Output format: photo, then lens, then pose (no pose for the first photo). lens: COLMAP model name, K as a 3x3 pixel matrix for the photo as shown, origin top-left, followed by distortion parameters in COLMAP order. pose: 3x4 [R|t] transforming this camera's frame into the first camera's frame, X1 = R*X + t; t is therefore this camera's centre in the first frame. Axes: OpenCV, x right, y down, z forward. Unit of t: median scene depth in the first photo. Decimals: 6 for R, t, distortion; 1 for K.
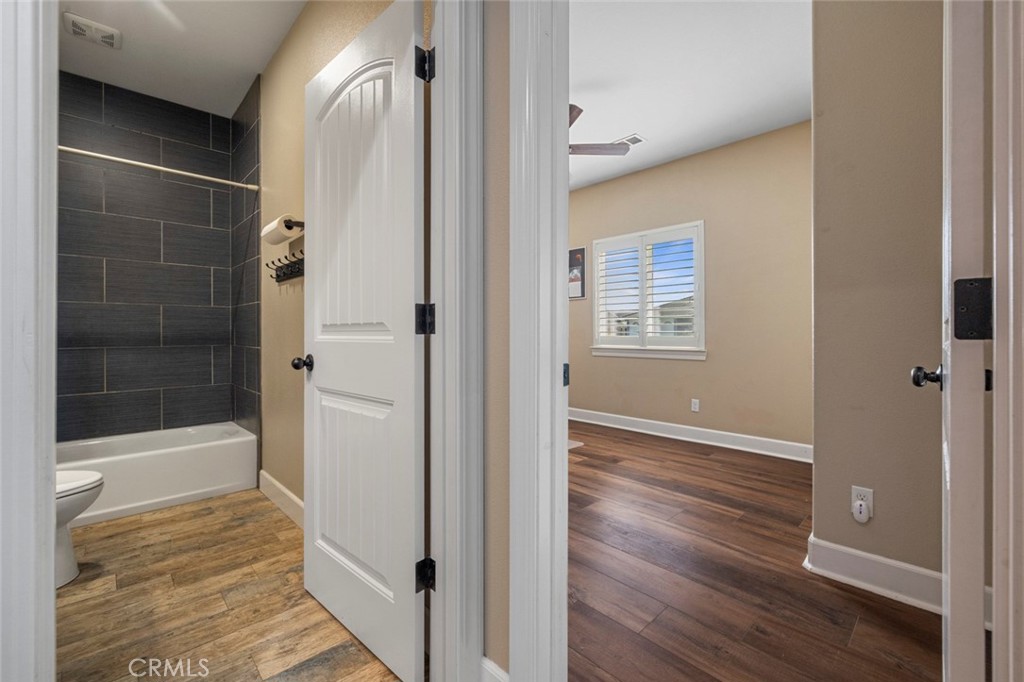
lens RADIAL K [[428.9, 0, 508.9], [0, 428.9, 333.4], [0, 0, 1]] dist [0.001733, -0.001161]
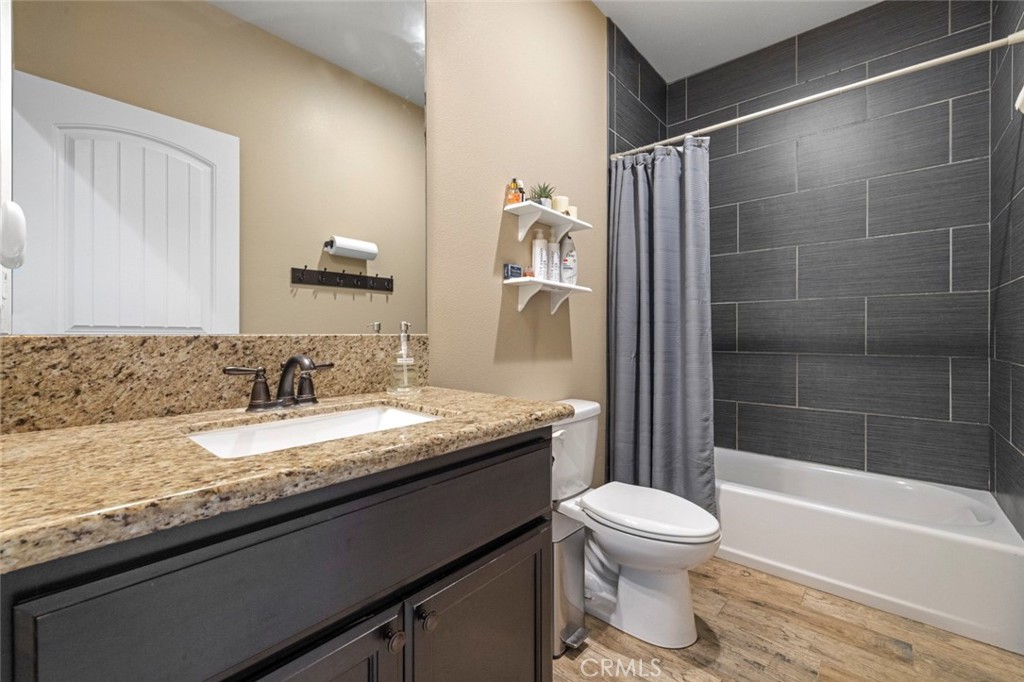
lens RADIAL K [[428.9, 0, 505.9], [0, 428.9, 337.7], [0, 0, 1]] dist [0.001733, -0.001161]
pose [[0.080882, 0.002978, -0.996719, -0.137607], [-0.003311, 0.999991, 0.002719, 0.001520], [0.996718, 0.003080, 0.080892, 0.325973]]
